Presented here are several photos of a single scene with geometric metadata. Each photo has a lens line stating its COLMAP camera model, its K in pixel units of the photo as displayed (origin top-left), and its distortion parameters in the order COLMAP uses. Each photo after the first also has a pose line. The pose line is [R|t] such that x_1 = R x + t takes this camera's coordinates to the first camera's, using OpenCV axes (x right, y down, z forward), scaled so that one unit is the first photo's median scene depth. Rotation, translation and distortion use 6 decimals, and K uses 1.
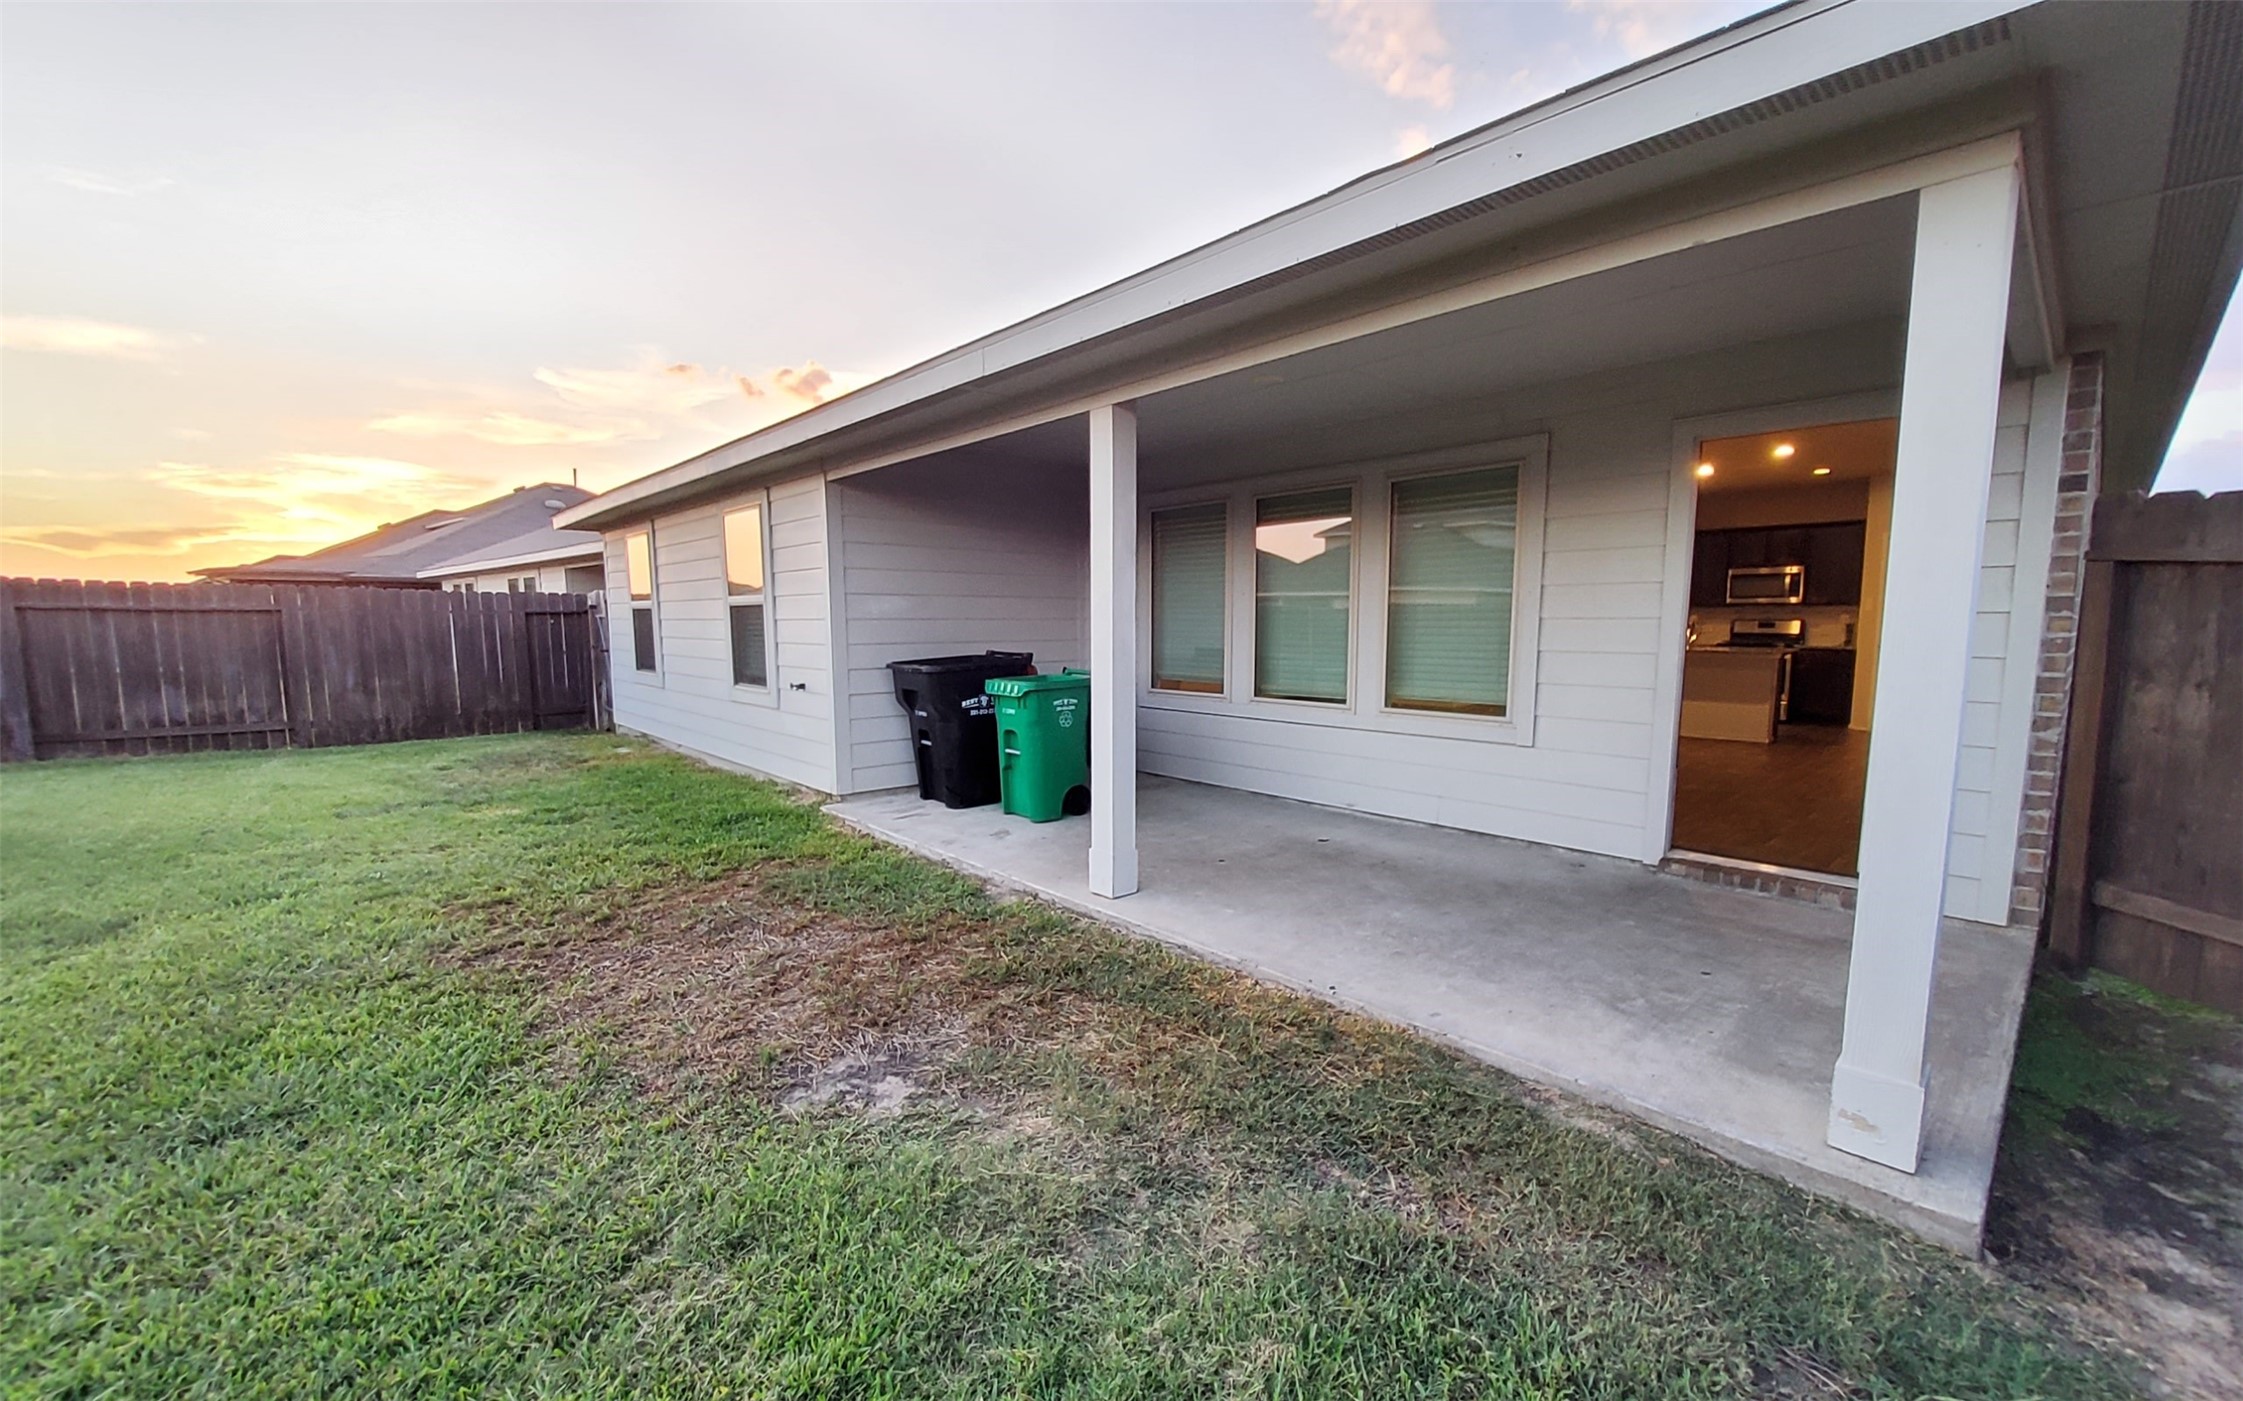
lens RADIAL K [[907.6, 0, 1112.6], [0, 907.6, 718.4], [0, 0, 1]] dist [-0.001092, -0.002357]
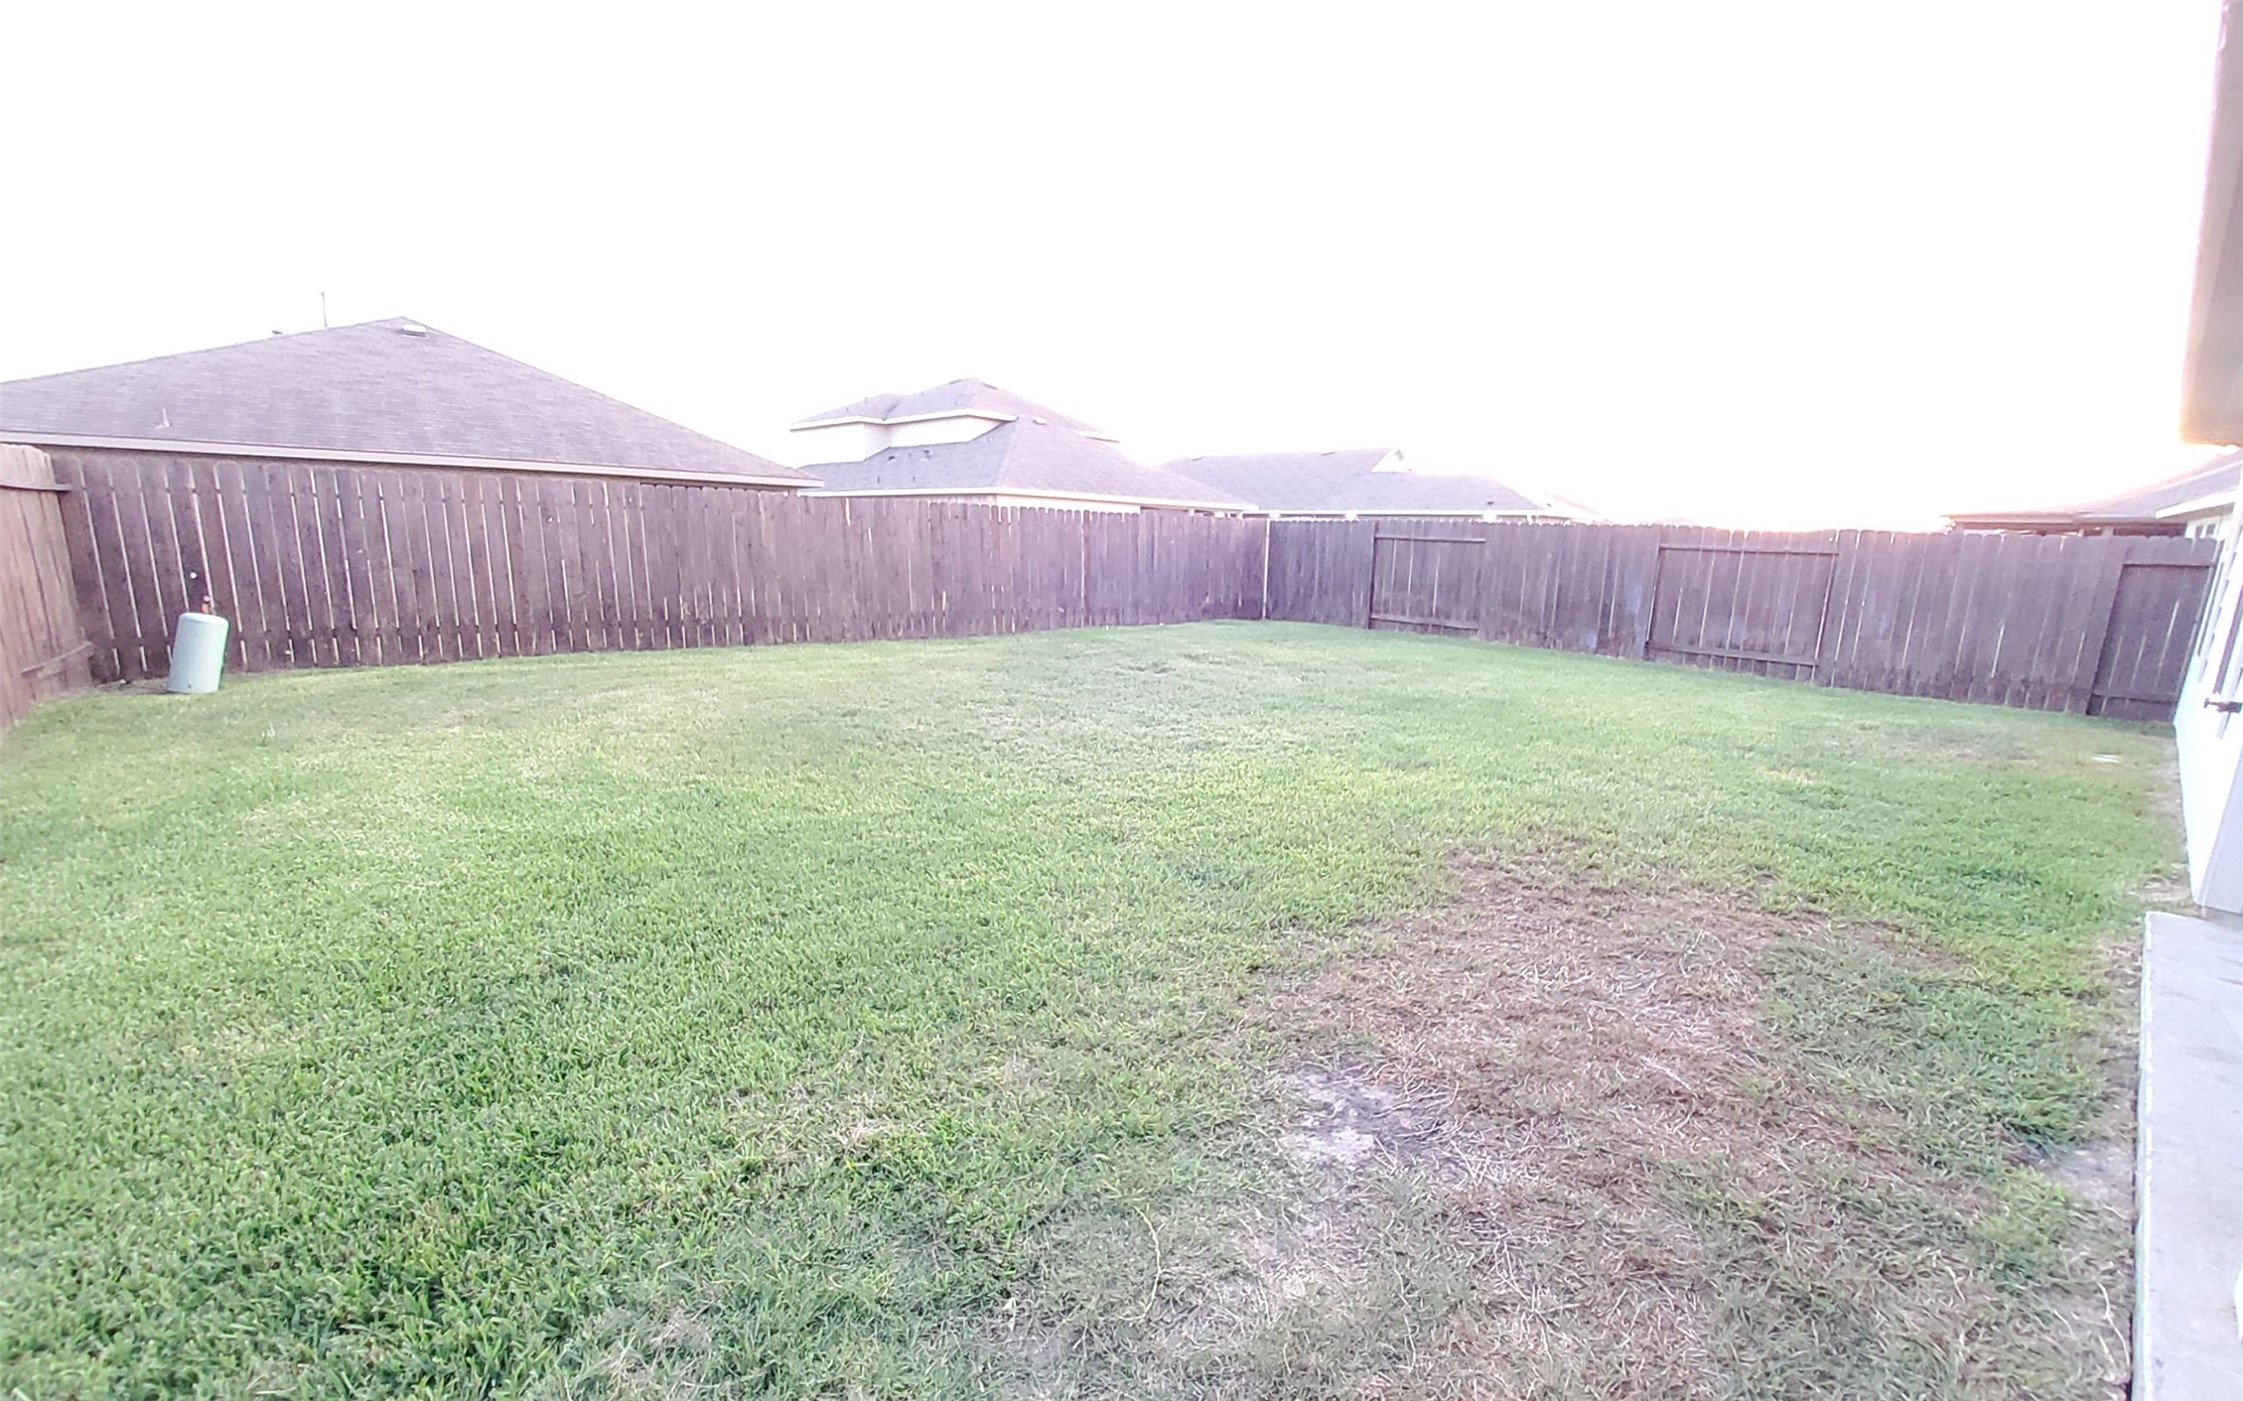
lens RADIAL K [[907.6, 0, 1177.2], [0, 907.6, 712.0], [0, 0, 1]] dist [-0.001092, -0.002357]
pose [[-0.003408, 0.190145, -0.981750, 0.277041], [-0.133377, 0.972898, 0.188893, -0.065481], [0.991059, 0.131587, 0.022045, 0.420191]]
